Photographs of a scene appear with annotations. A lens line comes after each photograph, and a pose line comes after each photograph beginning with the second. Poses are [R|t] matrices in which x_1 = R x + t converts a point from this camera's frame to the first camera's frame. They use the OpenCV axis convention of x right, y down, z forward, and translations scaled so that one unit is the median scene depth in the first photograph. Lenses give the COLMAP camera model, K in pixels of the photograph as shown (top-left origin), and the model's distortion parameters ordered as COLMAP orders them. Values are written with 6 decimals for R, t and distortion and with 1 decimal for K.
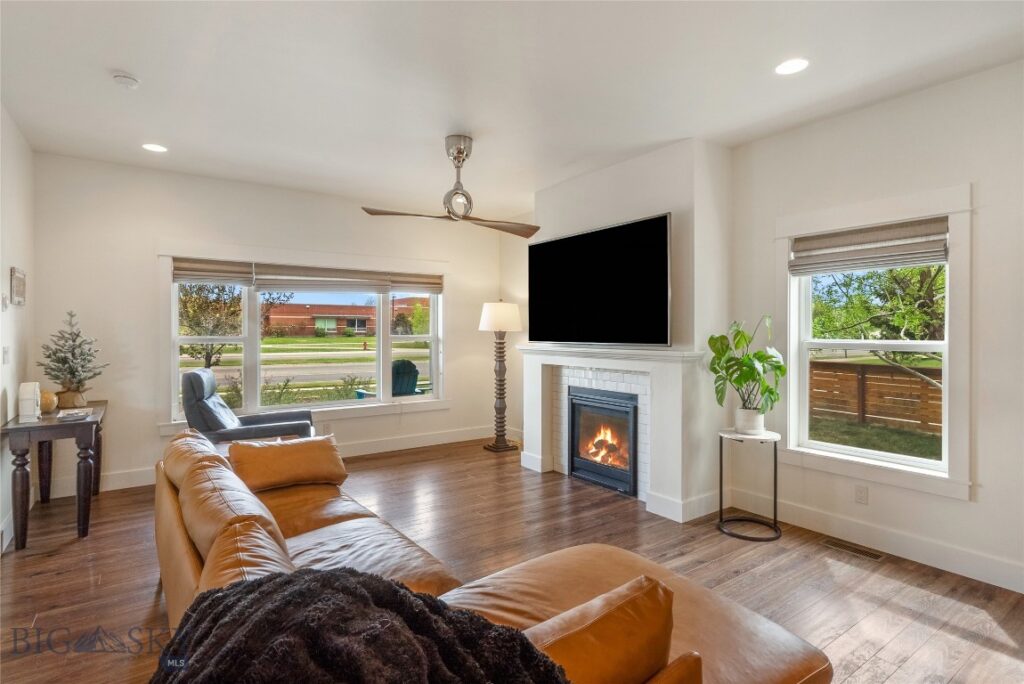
lens RADIAL K [[517.9, 0, 510.0], [0, 517.9, 334.6], [0, 0, 1]] dist [0.000320, -0.000992]
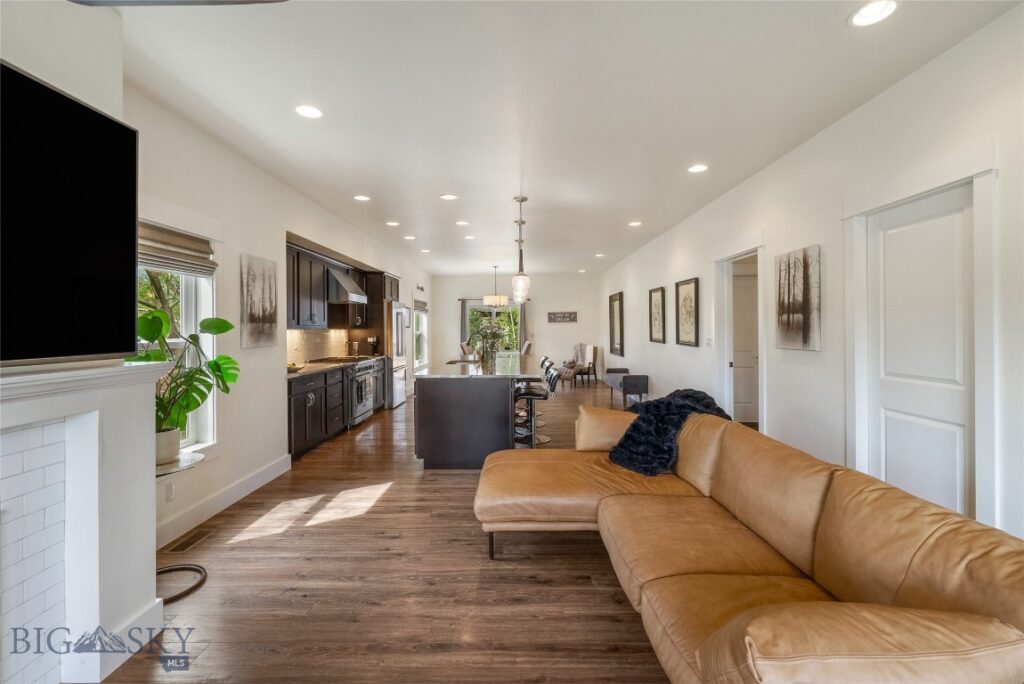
lens RADIAL K [[471.3, 0, 513.4], [0, 471.3, 329.1], [0, 0, 1]] dist [-0.004626, 0.000880]
pose [[-0.813962, 0.004205, 0.580903, -0.316672], [0.009489, 0.999937, 0.006058, -0.006585], [-0.580841, 0.010443, -0.813950, 1.062710]]
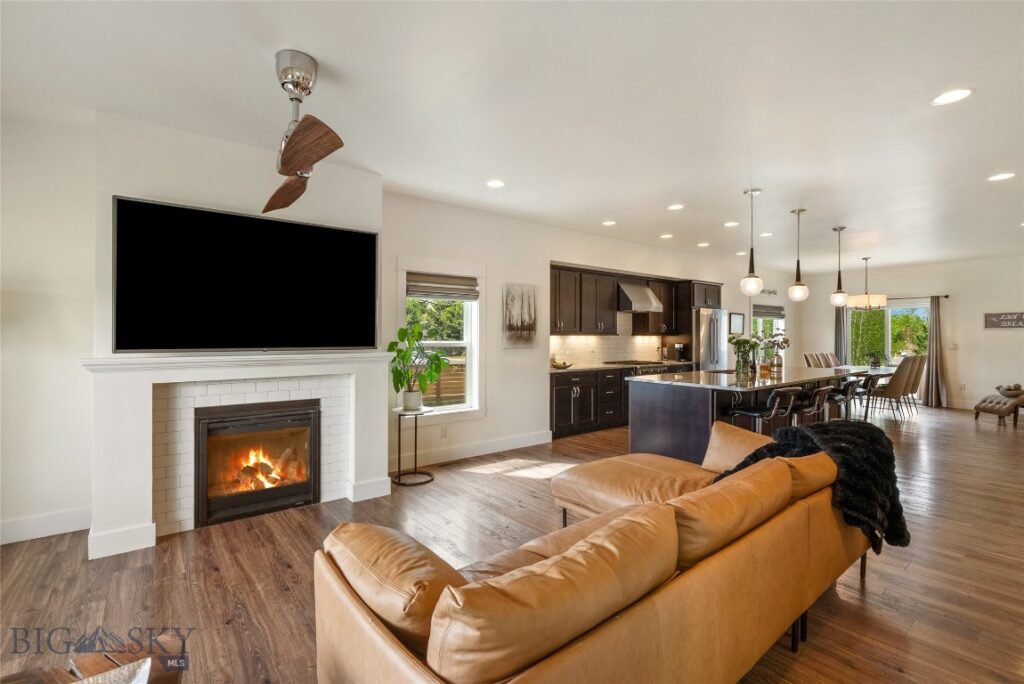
lens RADIAL K [[471.3, 0, 511.2], [0, 471.3, 335.1], [0, 0, 1]] dist [-0.004626, 0.000880]
pose [[-0.060935, 0.001035, 0.998141, -0.680715], [0.003777, 0.999993, -0.000807, -0.004587], [-0.998135, 0.003721, -0.060939, 0.684029]]
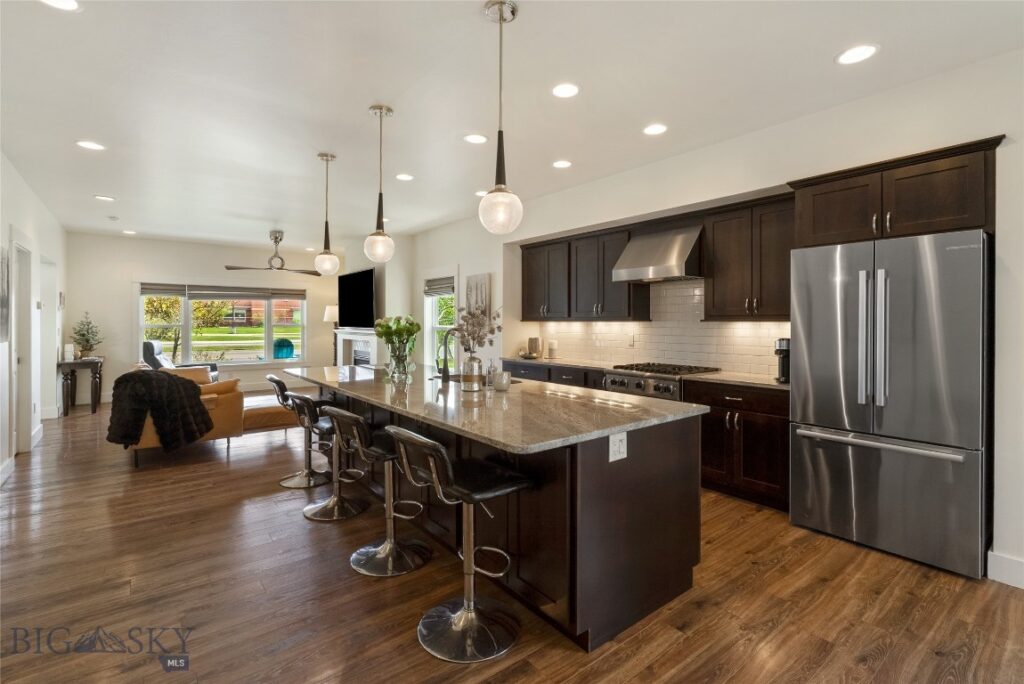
lens RADIAL K [[471.3, 0, 512.4], [0, 471.3, 324.3], [0, 0, 1]] dist [-0.004626, 0.000880]
pose [[0.998199, 0.001973, 0.059961, 0.691146], [-0.001779, 0.999993, -0.003292, 0.008383], [-0.059967, 0.003180, 0.998195, -0.914793]]
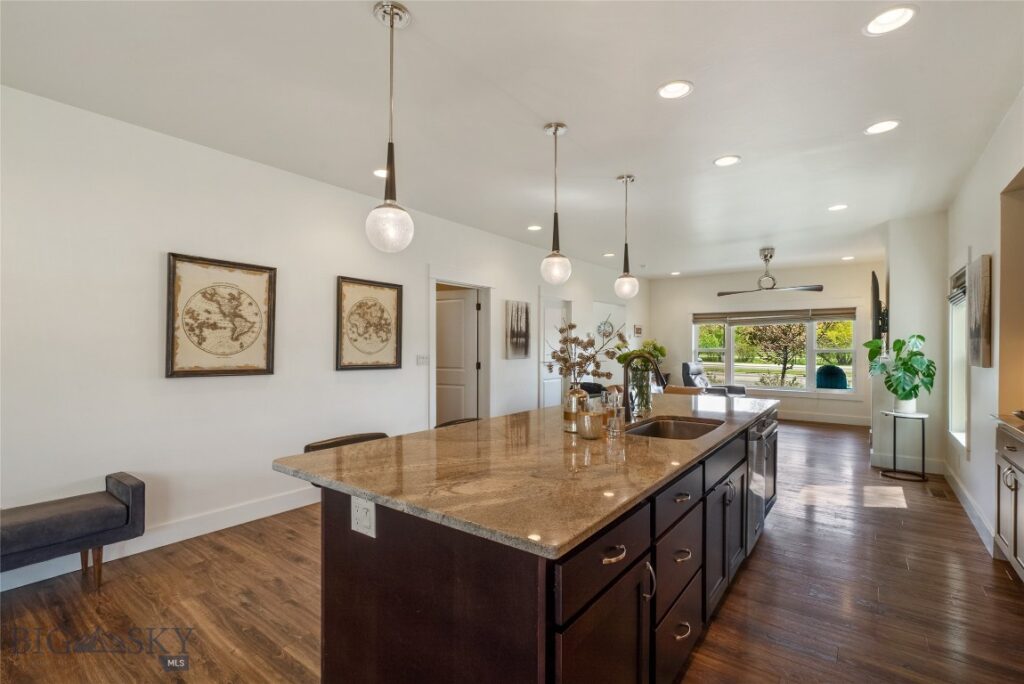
lens RADIAL K [[471.3, 0, 511.8], [0, 471.3, 345.8], [0, 0, 1]] dist [-0.004626, 0.000880]
pose [[0.306539, -0.000018, -0.951858, 1.199846], [-0.007756, 0.999967, -0.002517, 0.004411], [0.951827, 0.008154, 0.306528, -0.440690]]
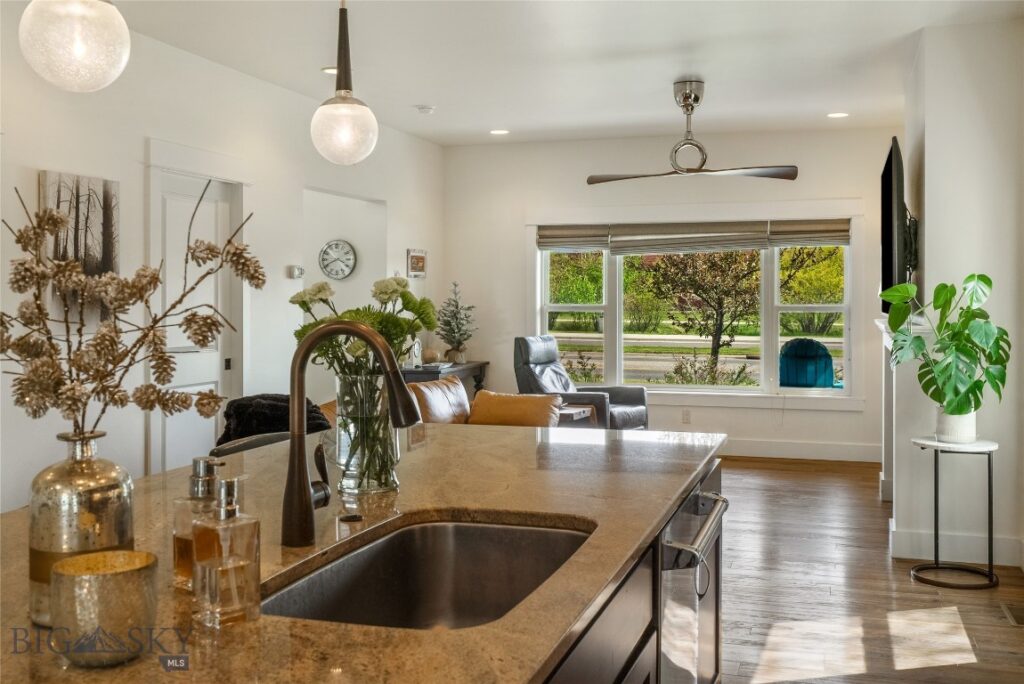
lens RADIAL K [[1022.0, 0, 518.1], [0, 1022.0, 297.4], [0, 0, 1]] dist [-0.002623, 0.000000]
pose [[0.605895, -0.001803, -0.795543, 1.019664], [-0.005462, 0.999964, -0.006426, 0.004471], [0.795526, 0.008239, 0.605863, -0.271241]]
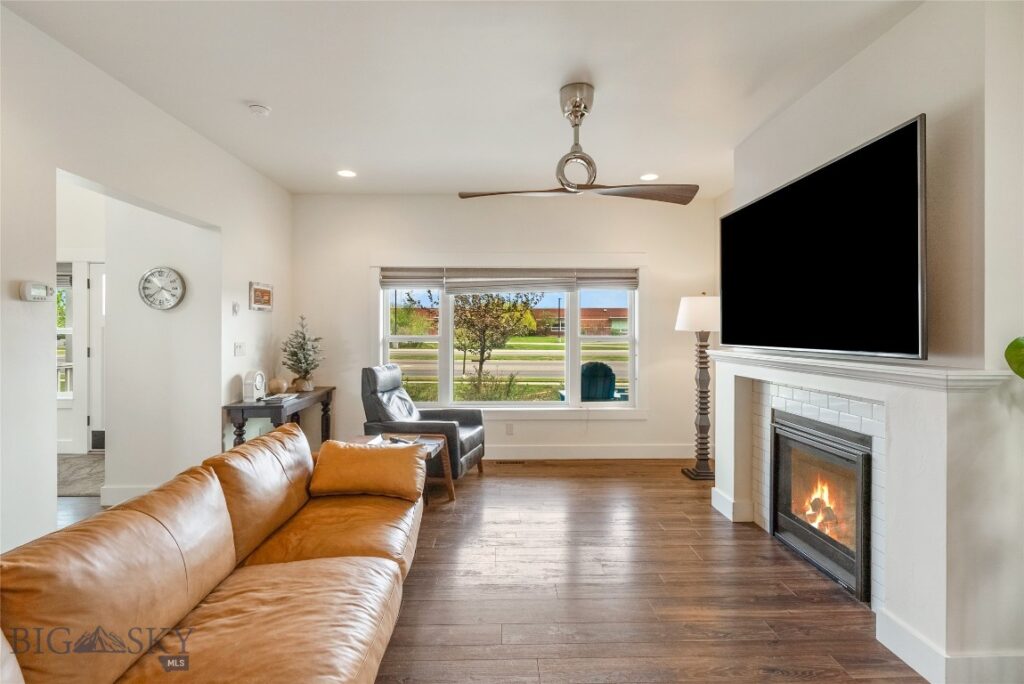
lens RADIAL K [[471.3, 0, 509.5], [0, 471.3, 332.2], [0, 0, 1]] dist [-0.004626, 0.000880]
pose [[0.831897, 0.001863, -0.554927, 0.197997], [-0.004785, 0.999981, -0.003817, -0.001413], [0.554910, 0.005831, 0.831890, 0.308868]]
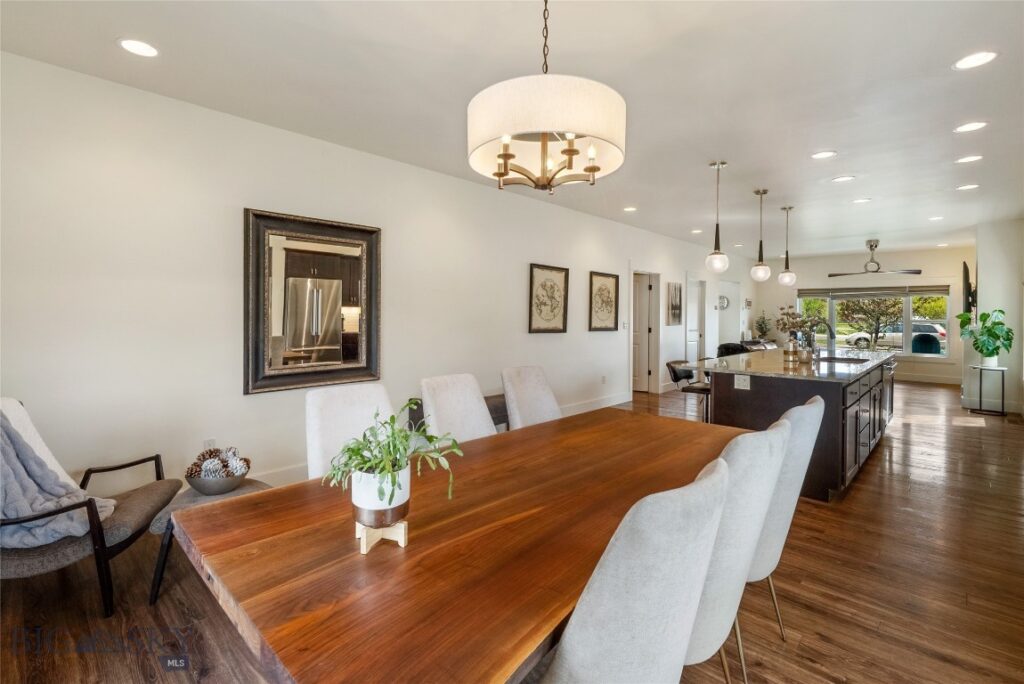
lens RADIAL K [[471.3, 0, 509.1], [0, 471.3, 316.6], [0, 0, 1]] dist [-0.004626, 0.000880]
pose [[0.191075, 0.004809, -0.981564, 1.642291], [-0.013427, 0.999907, 0.002285, 0.008919], [0.981484, 0.012743, 0.191122, -1.059772]]
